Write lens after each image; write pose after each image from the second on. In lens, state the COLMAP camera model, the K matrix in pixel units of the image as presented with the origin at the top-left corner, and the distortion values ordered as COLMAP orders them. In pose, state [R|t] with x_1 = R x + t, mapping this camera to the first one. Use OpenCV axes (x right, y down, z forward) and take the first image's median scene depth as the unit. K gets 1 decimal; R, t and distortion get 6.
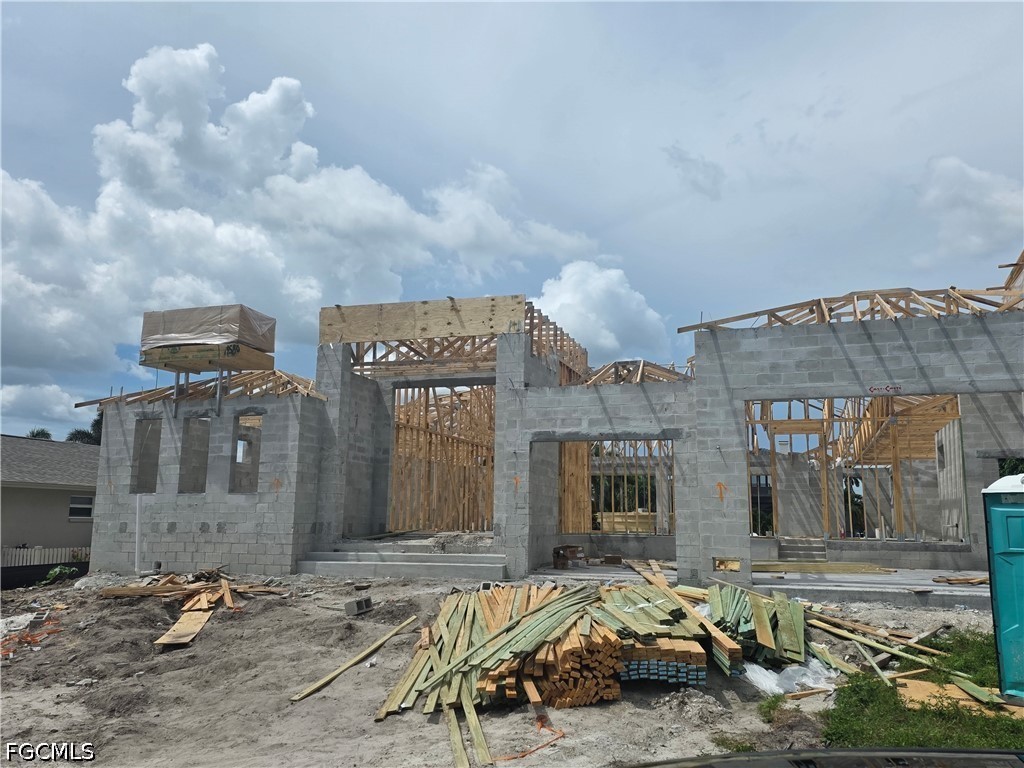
lens RADIAL K [[833.9, 0, 520.8], [0, 833.9, 383.3], [0, 0, 1]] dist [0.048697, -0.058563]
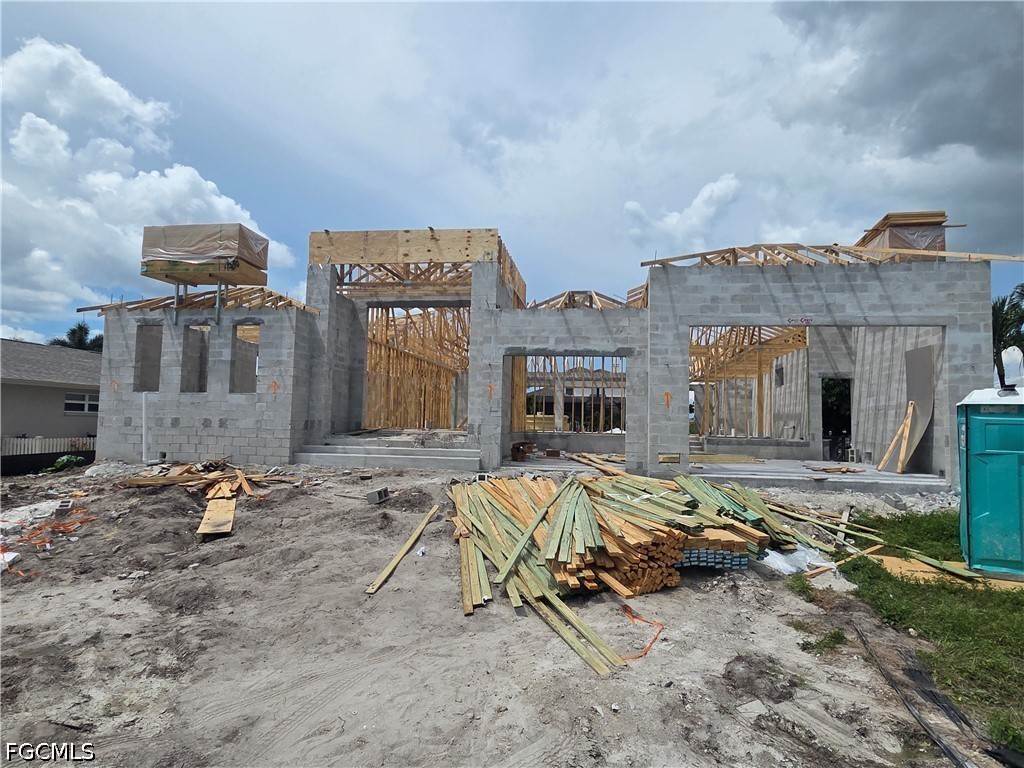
lens RADIAL K [[622.5, 0, 512.2], [0, 622.5, 383.1], [0, 0, 1]] dist [-0.015400, 0.004978]
pose [[0.986537, 0.022109, 0.162034, -0.129727], [-0.038852, 0.994138, 0.100898, 0.021893], [-0.158853, -0.105835, 0.981613, 0.145806]]
